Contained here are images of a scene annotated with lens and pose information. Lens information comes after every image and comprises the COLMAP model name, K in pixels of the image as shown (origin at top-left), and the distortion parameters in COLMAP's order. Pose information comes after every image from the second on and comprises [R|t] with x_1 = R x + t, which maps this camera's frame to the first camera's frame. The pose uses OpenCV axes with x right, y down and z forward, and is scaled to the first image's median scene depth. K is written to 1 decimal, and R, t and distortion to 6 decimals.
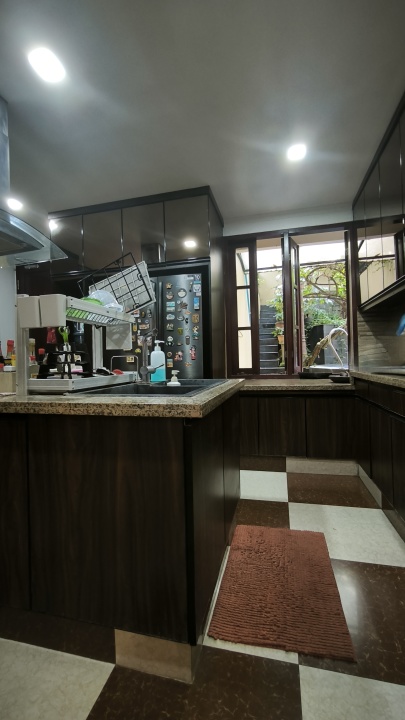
lens RADIAL K [[312.0, 0, 201.9], [0, 312.0, 358.6], [0, 0, 1]] dist [-0.011947, -0.000228]
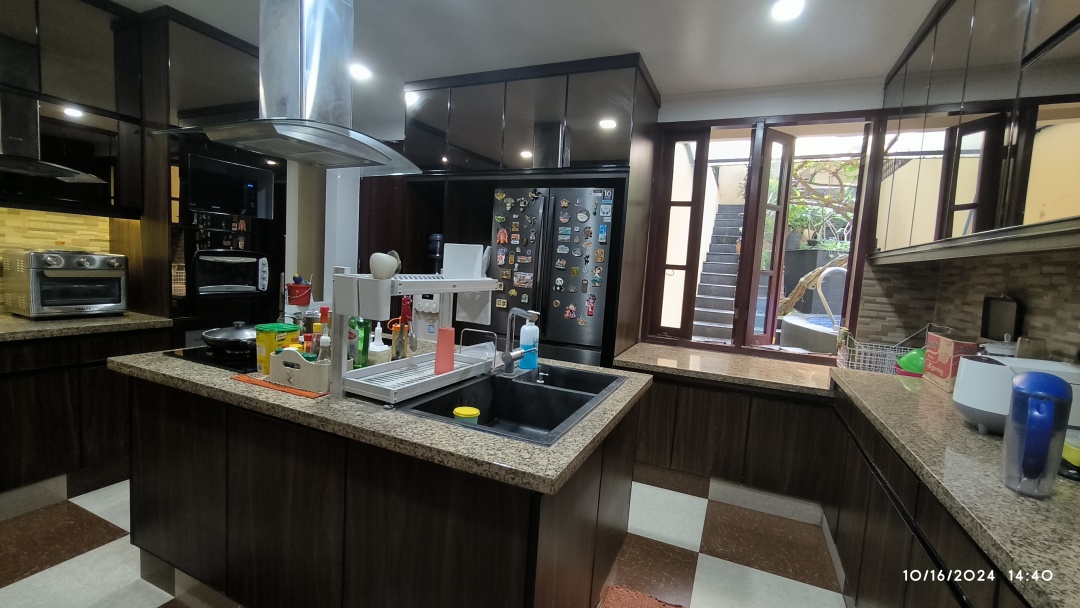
lens RADIAL K [[464.0, 0, 538.8], [0, 464.0, 303.5], [0, 0, 1]] dist [-0.003904, 0.000599]
pose [[0.980281, 0.101184, -0.169736, 0.032853], [-0.084931, 0.991312, 0.100440, -0.113545], [0.178424, -0.084043, 0.980358, -0.020247]]
